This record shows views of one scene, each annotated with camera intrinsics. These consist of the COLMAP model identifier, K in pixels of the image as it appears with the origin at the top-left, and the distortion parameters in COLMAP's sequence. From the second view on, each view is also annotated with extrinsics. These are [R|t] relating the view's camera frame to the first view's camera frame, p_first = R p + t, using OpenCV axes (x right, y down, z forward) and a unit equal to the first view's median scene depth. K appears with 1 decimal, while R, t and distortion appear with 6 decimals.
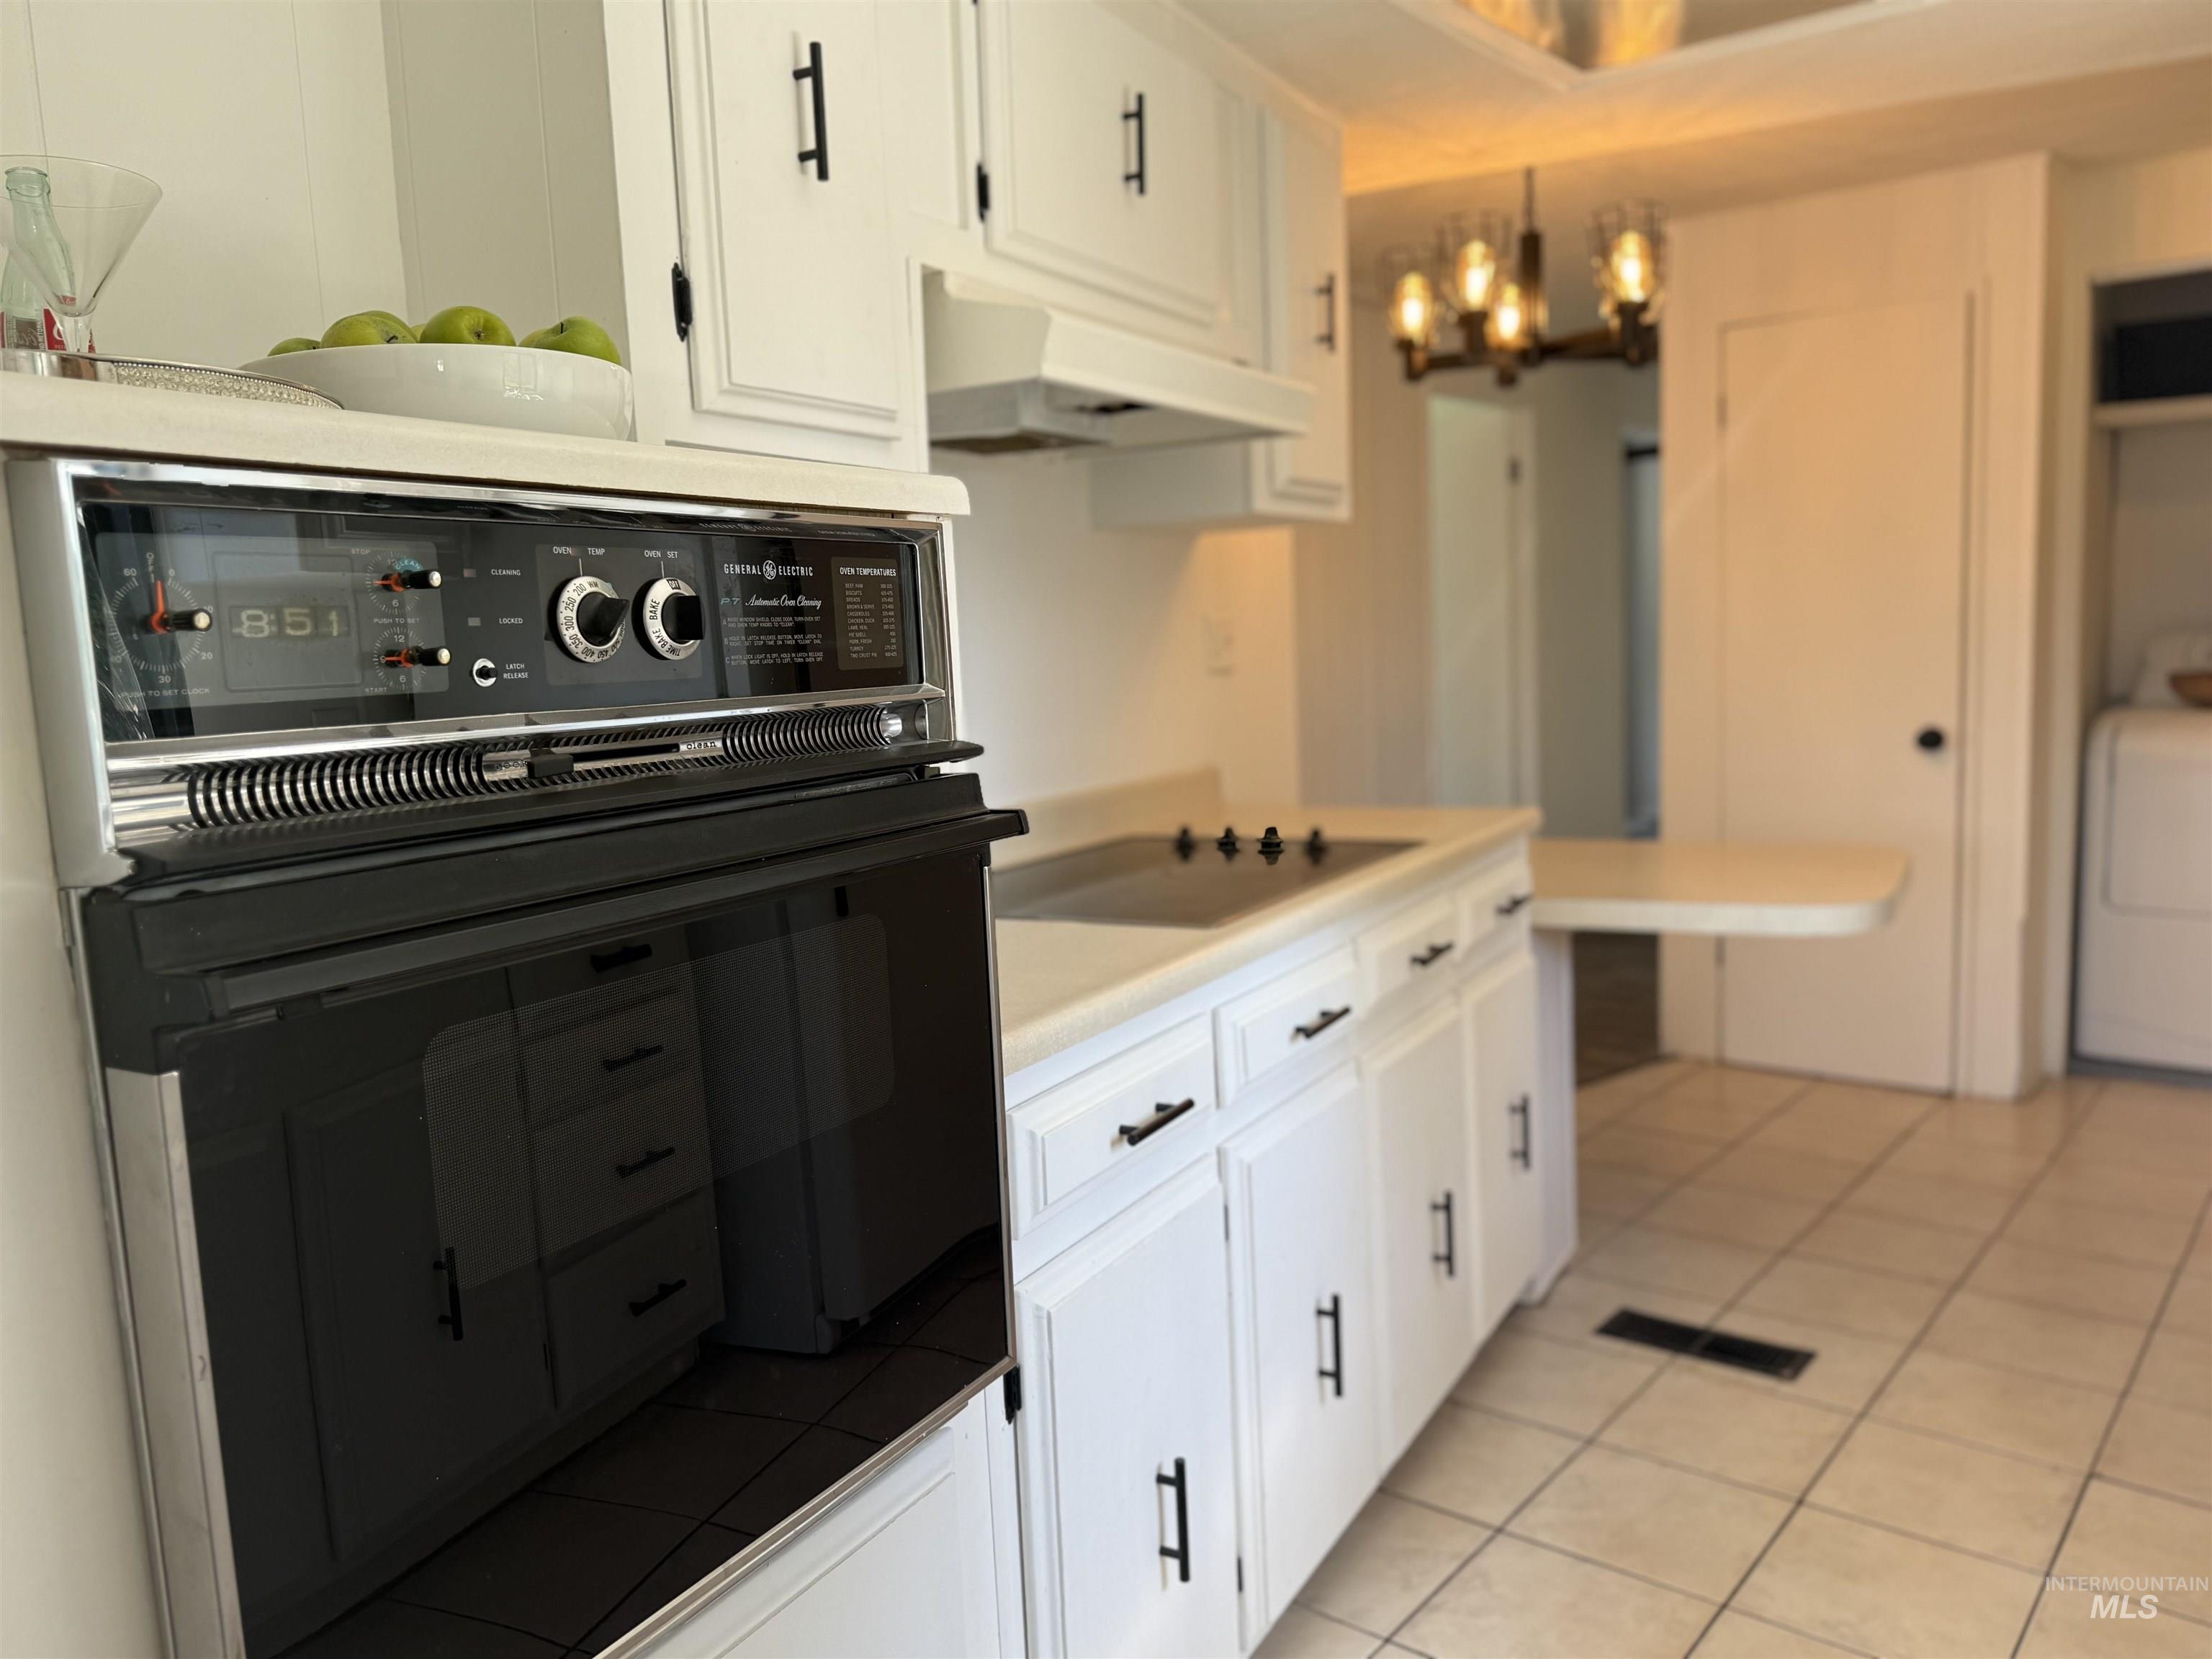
lens RADIAL K [[1643.1, 0, 1103.5], [0, 1643.1, 836.2], [0, 0, 1]] dist [0.137930, -0.209162]
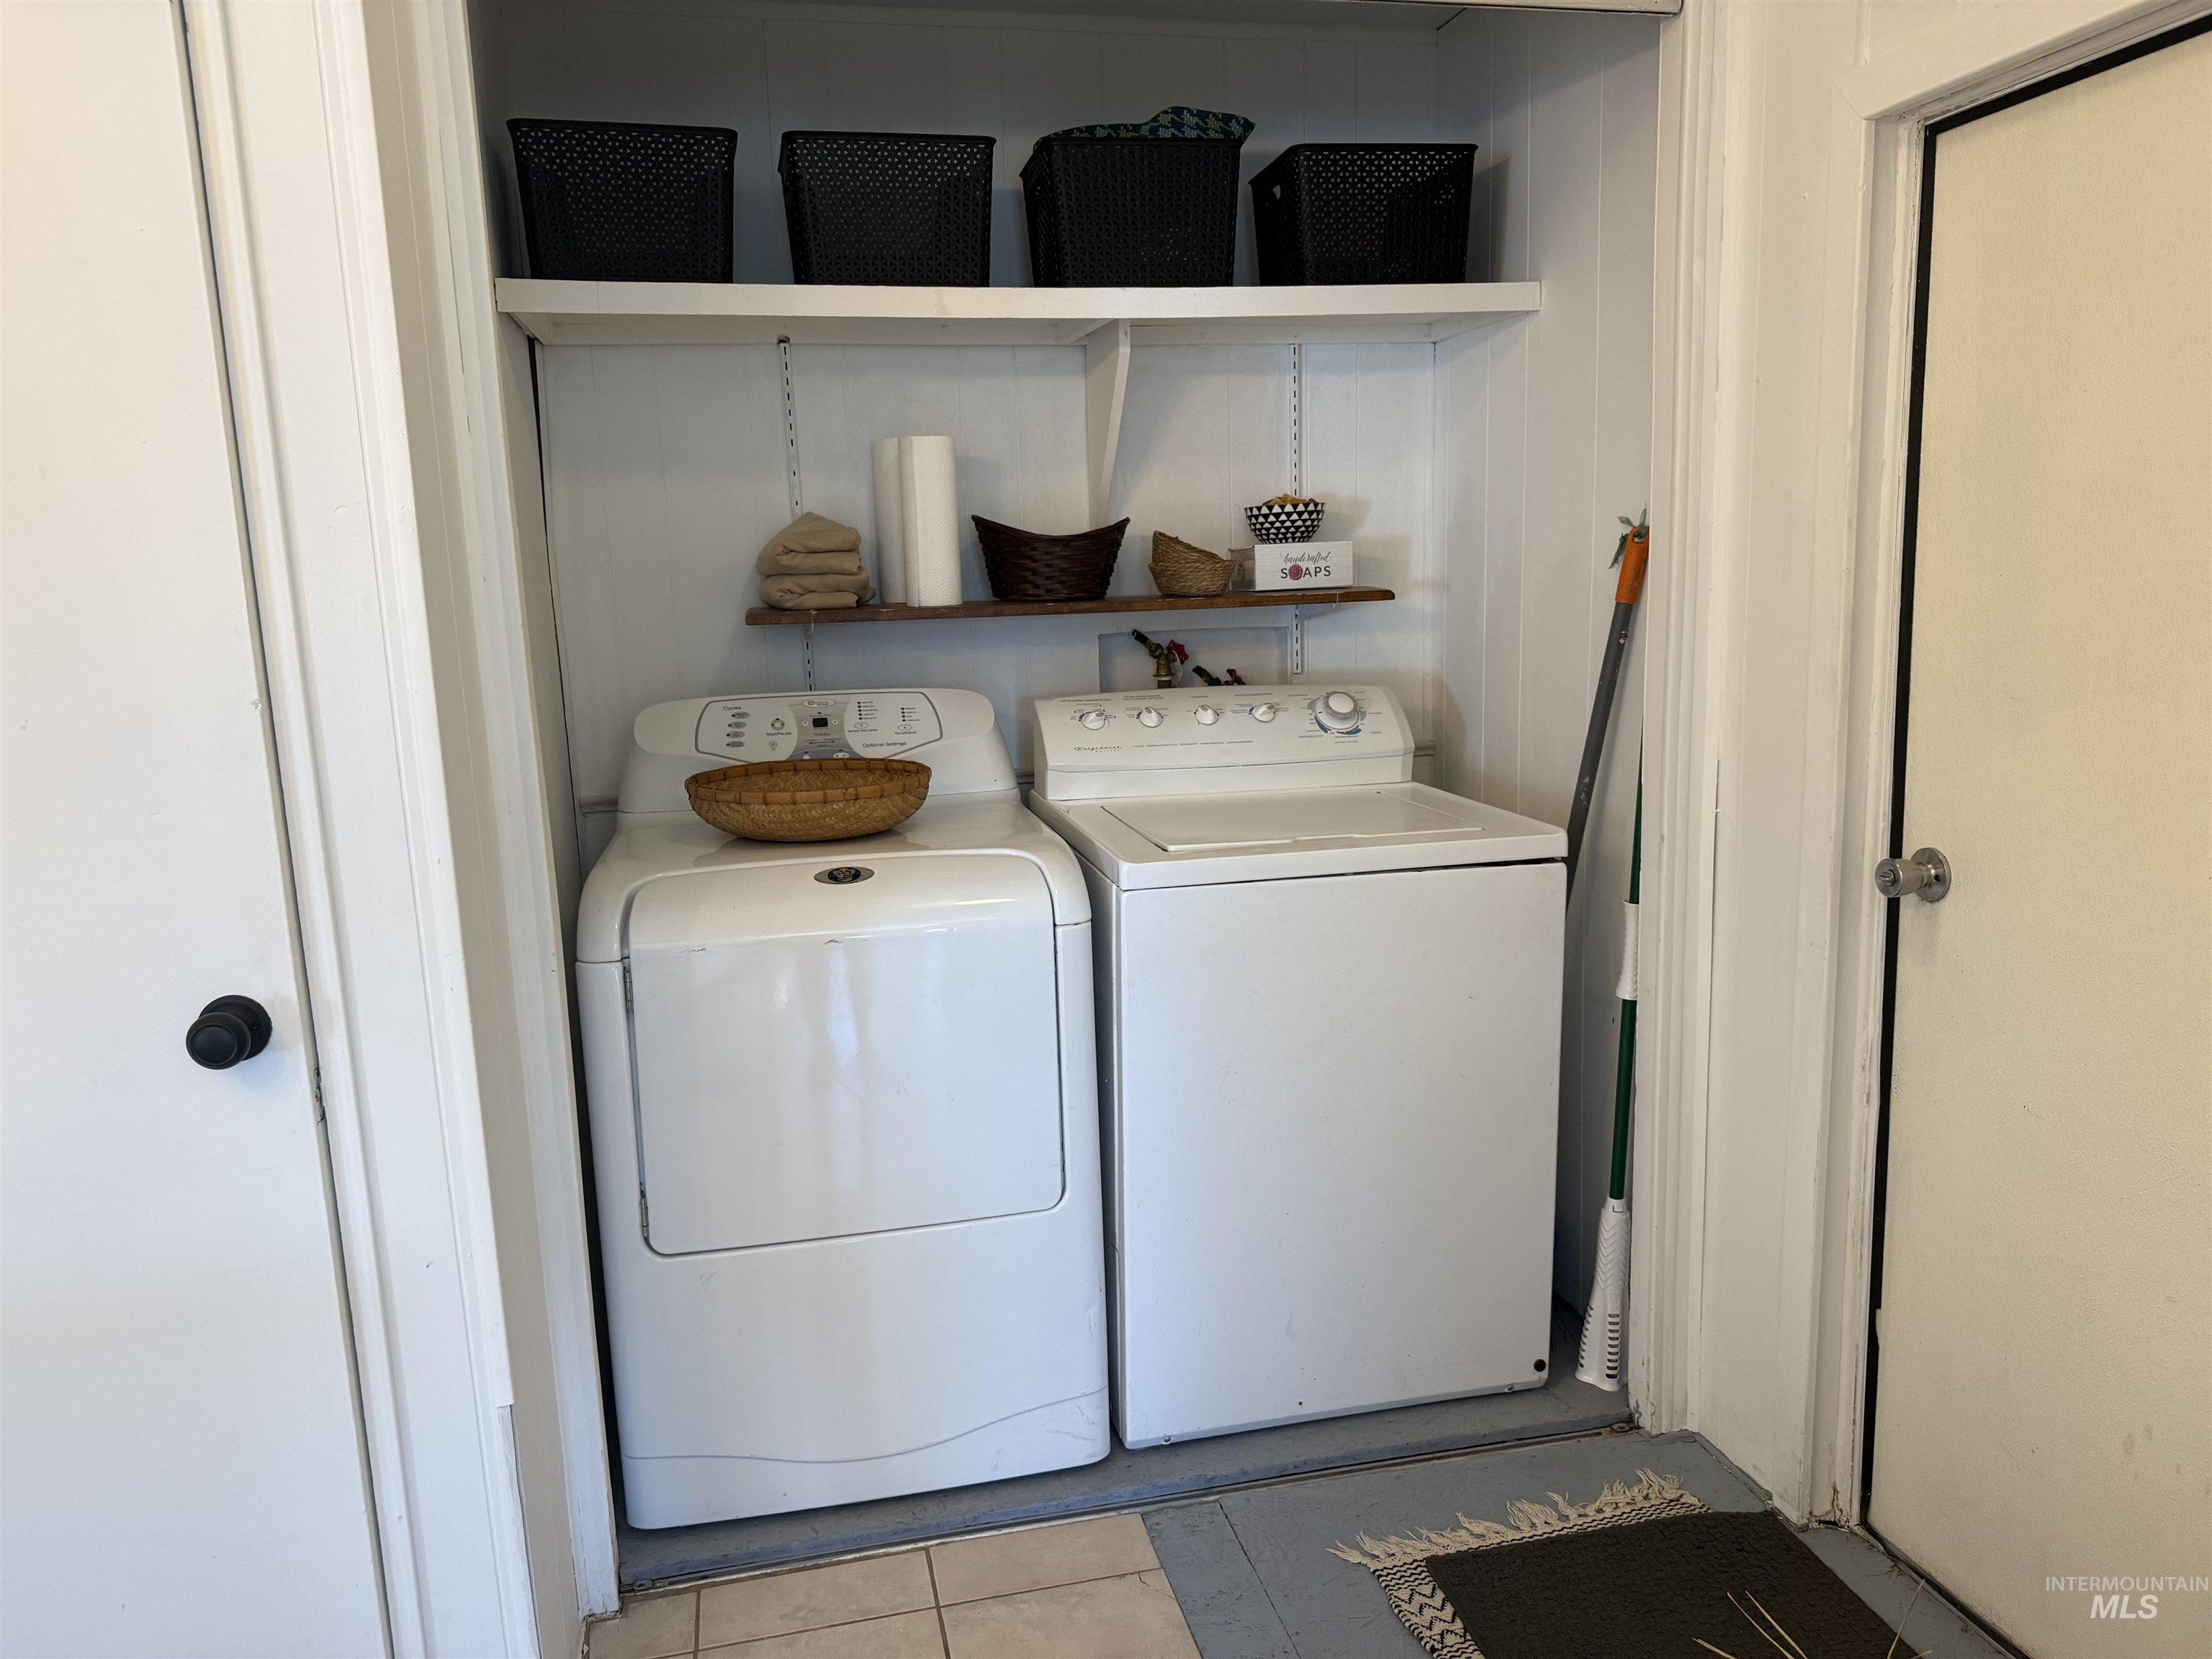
lens RADIAL K [[1538.9, 0, 1110.4], [0, 1538.9, 828.7], [0, 0, 1]] dist [0.094835, -0.151829]
pose [[0.611033, -0.111849, 0.783664, 0.543087], [0.104924, 0.992676, 0.059870, -0.165957], [-0.784621, 0.045642, 0.618293, 0.983991]]
